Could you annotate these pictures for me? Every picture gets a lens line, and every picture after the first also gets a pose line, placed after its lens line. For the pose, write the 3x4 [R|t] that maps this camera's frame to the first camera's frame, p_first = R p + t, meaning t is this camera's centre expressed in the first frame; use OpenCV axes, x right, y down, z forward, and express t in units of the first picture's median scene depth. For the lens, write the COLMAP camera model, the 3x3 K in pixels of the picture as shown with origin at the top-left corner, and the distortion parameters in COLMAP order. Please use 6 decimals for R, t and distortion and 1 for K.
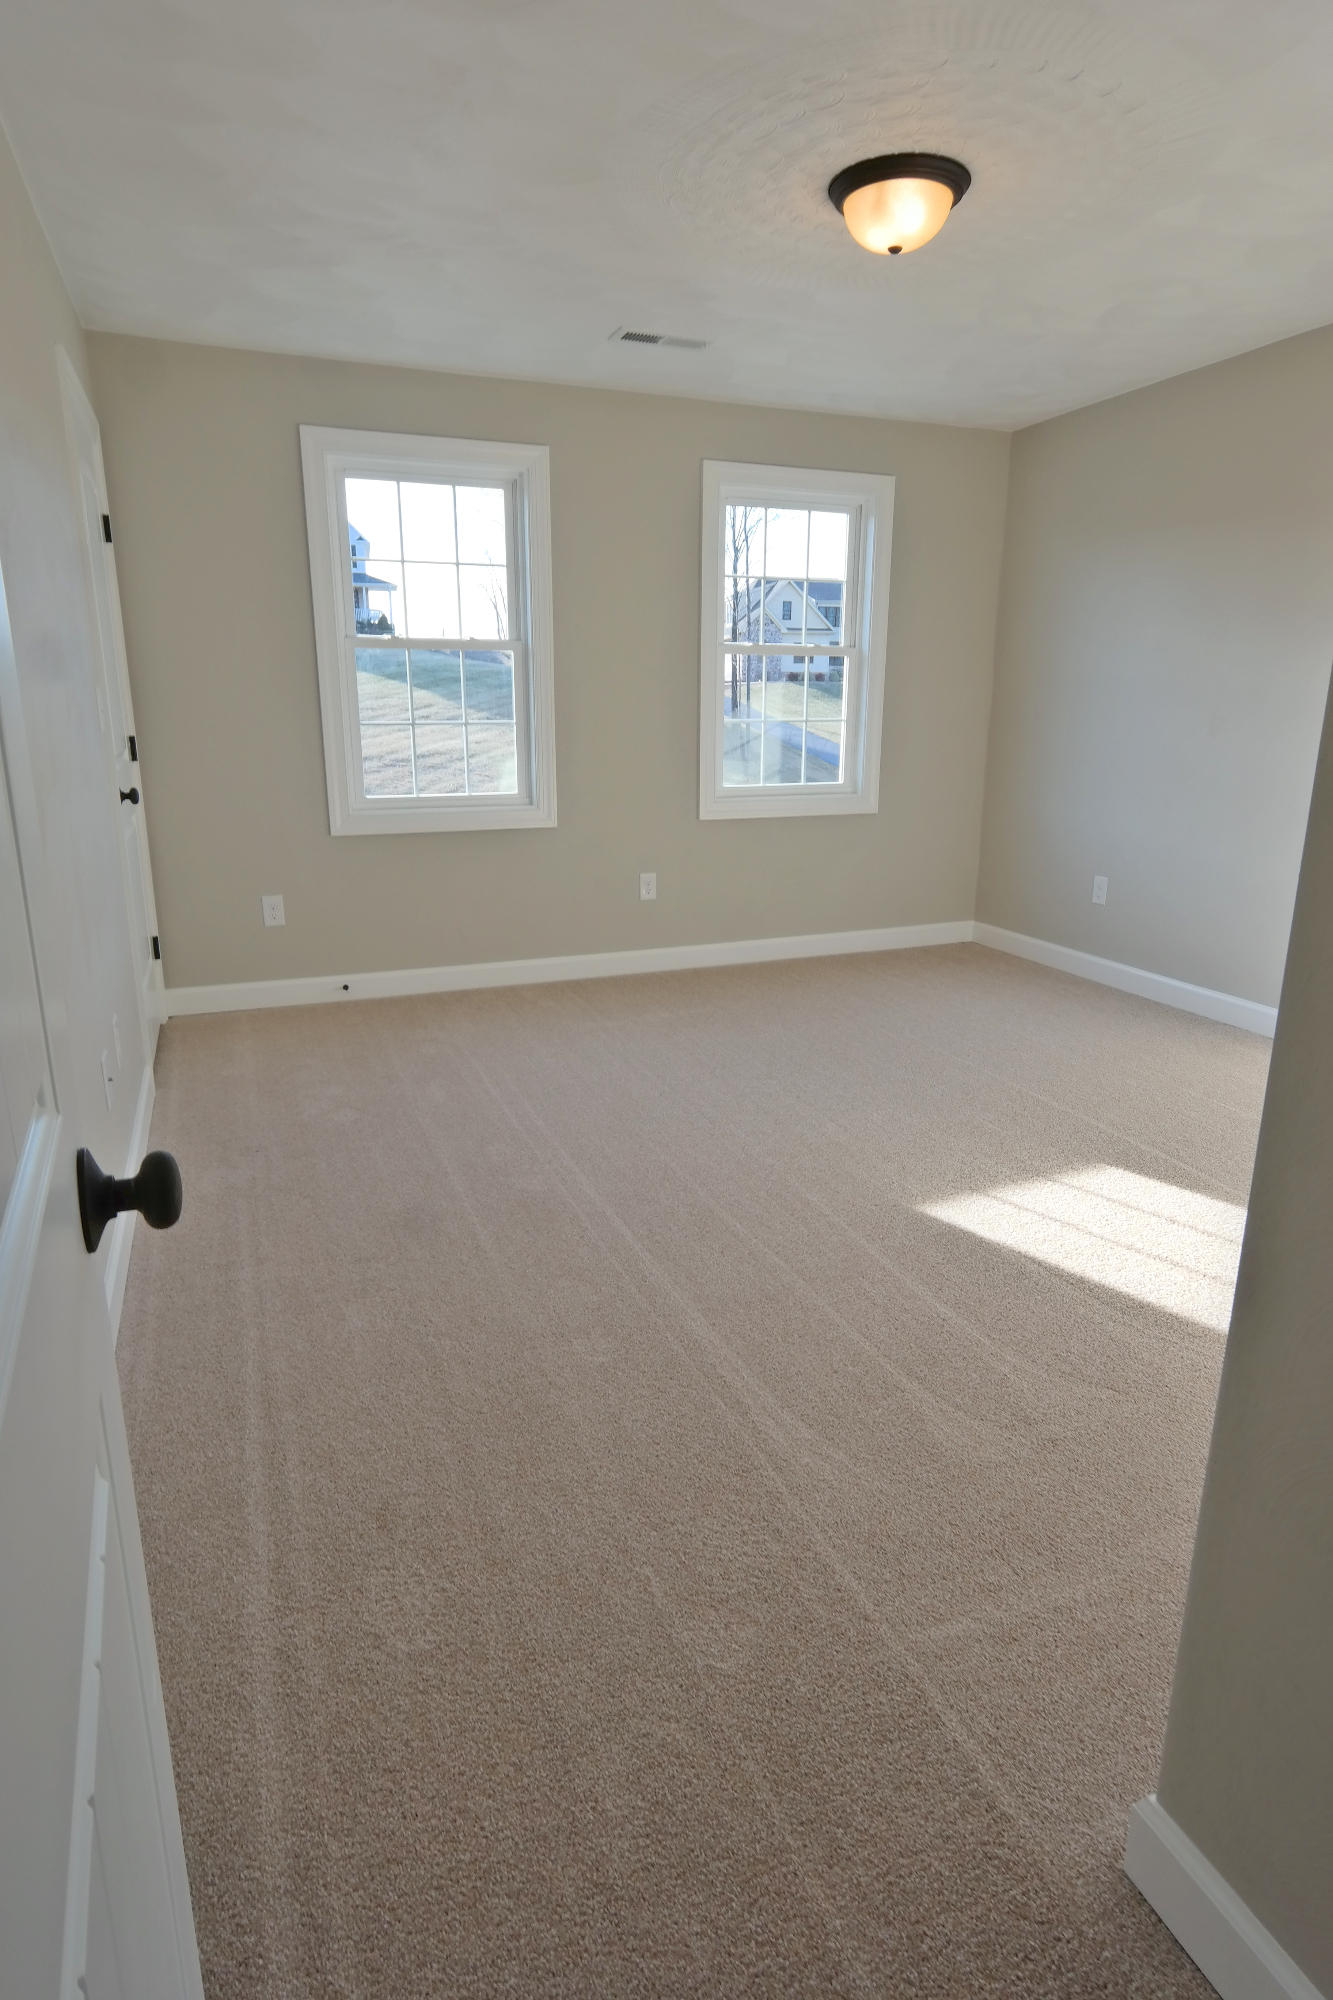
lens RADIAL K [[1093.7, 0, 666.5], [0, 1093.7, 1000.0], [0, 0, 1]] dist [-0.001419, 0.014139]
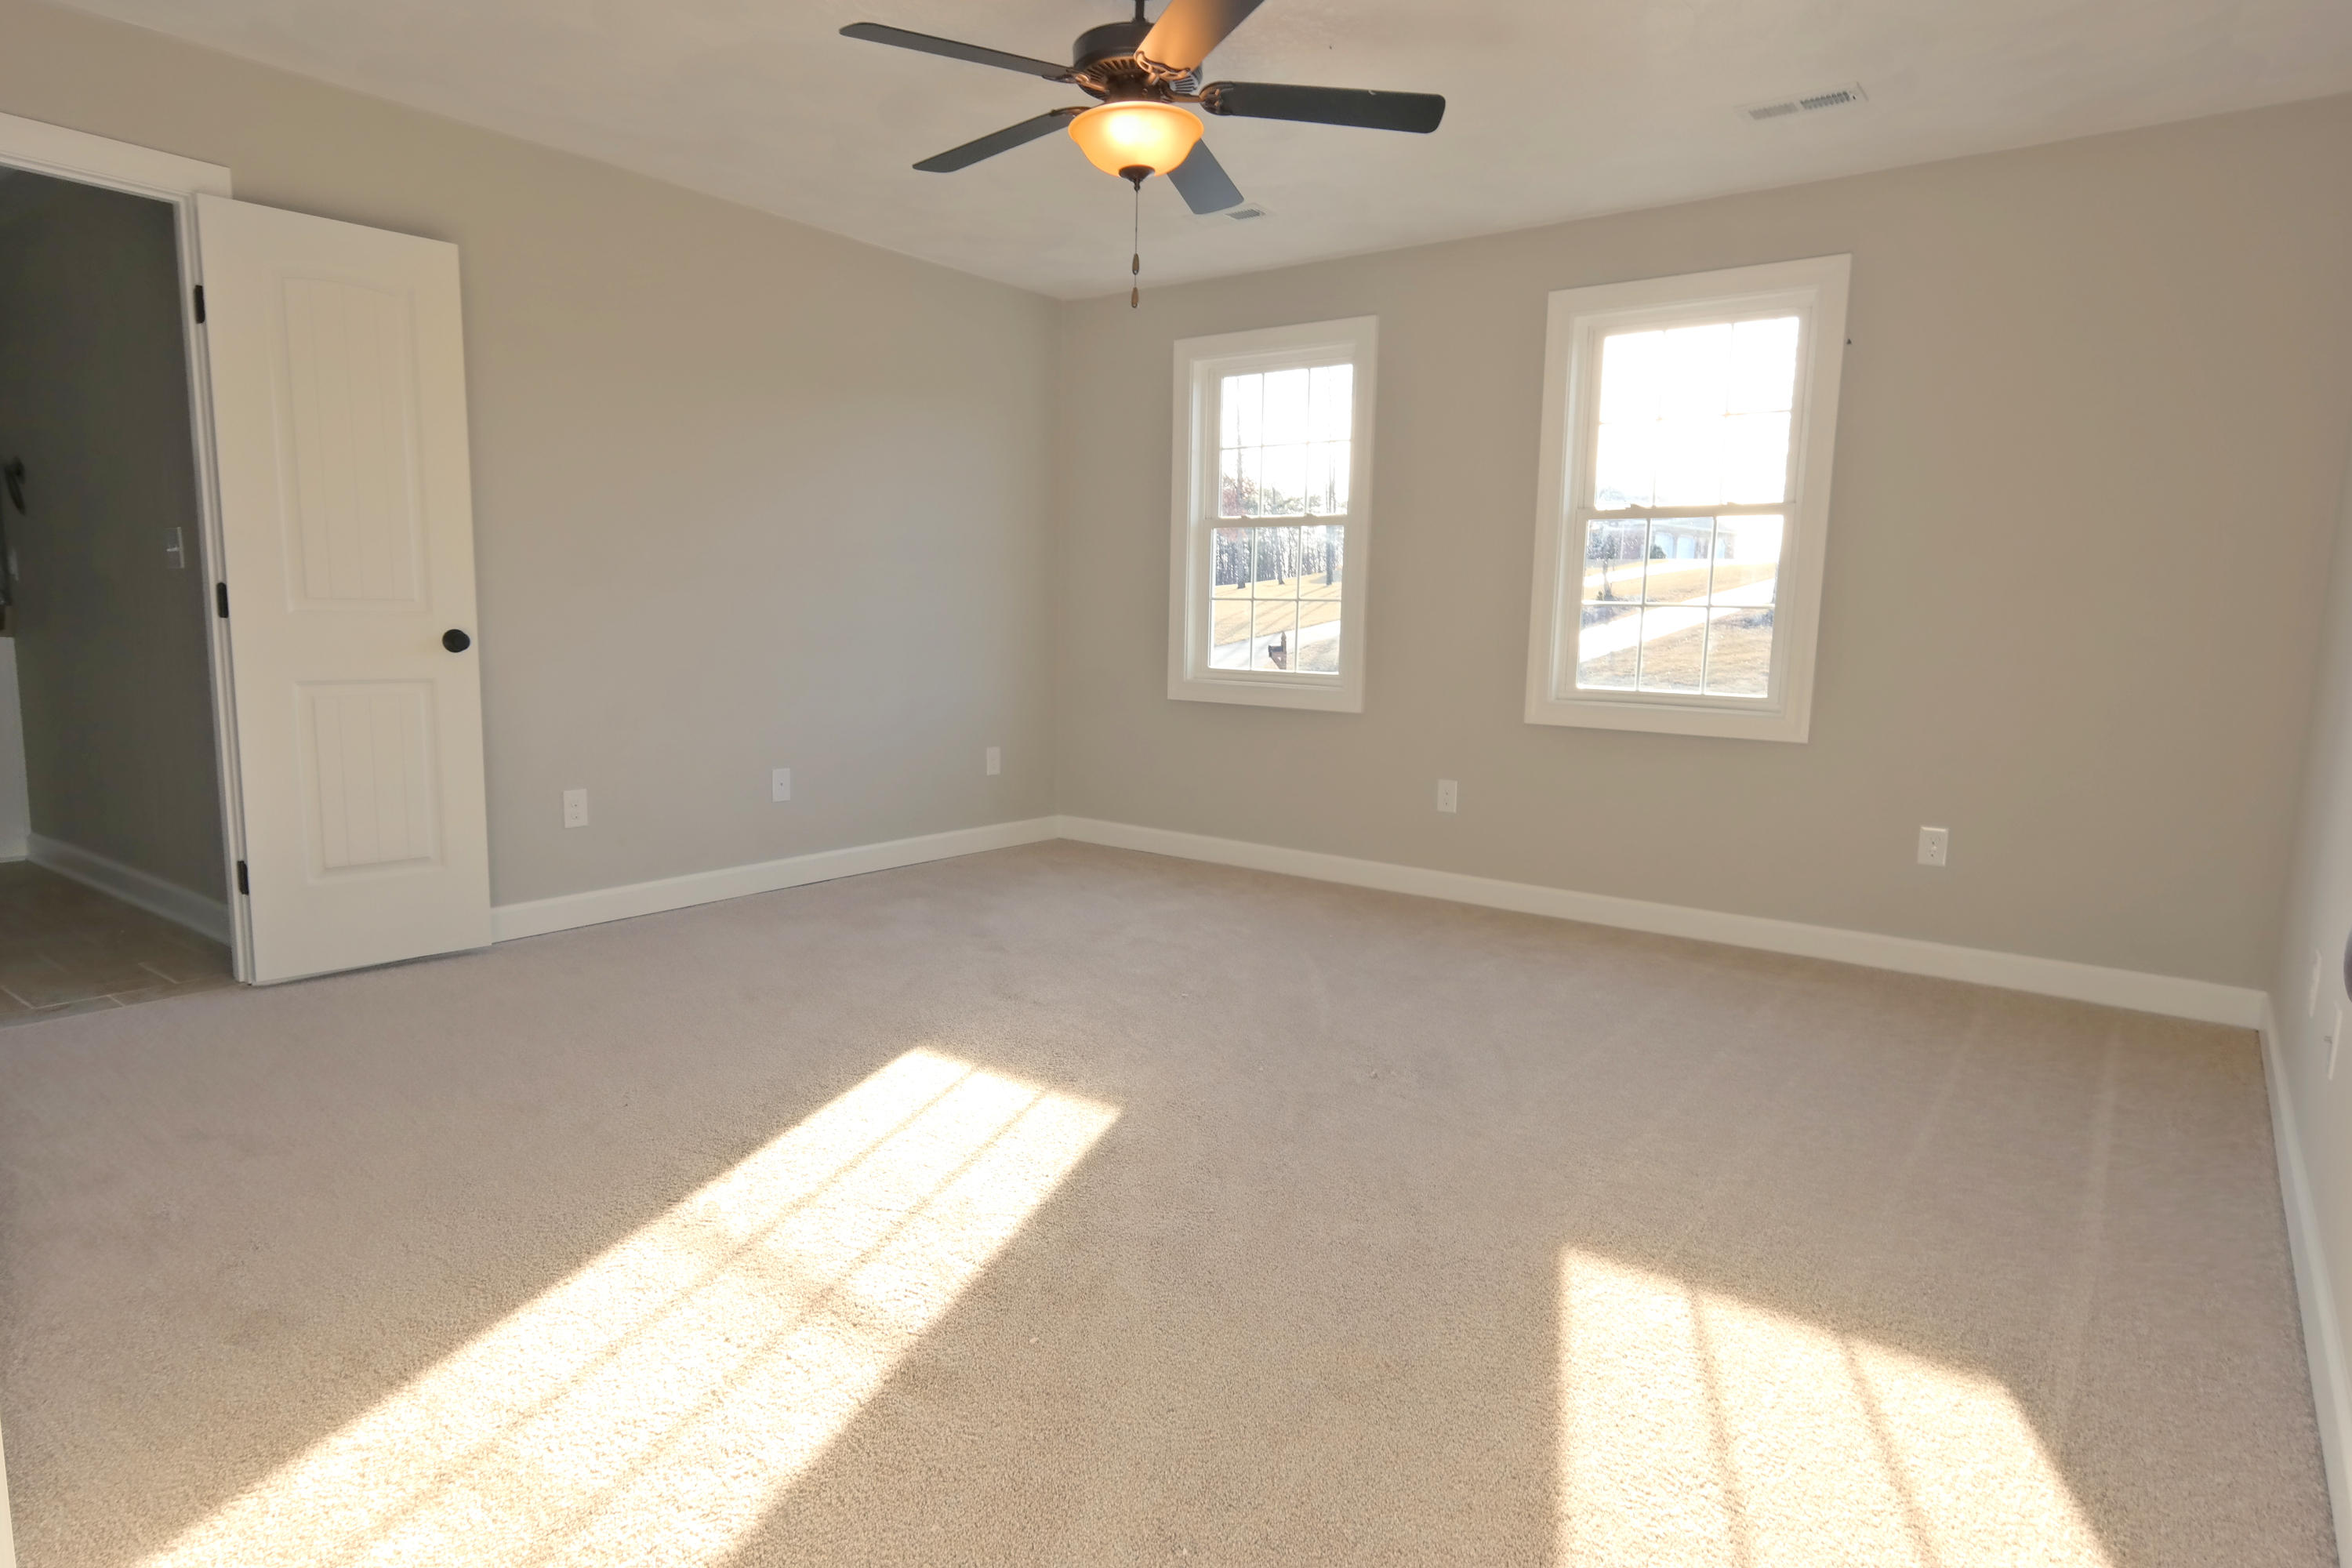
lens RADIAL K [[1340.0, 0, 1176.0], [0, 1340.0, 784.0], [0, 0, 1]] dist [0.001740, 0.000270]
pose [[0.519197, 0.131380, -0.844496, 0.794275], [-0.228478, 0.973487, 0.010979, -0.082734], [0.823549, 0.187248, 0.535449, 0.304782]]
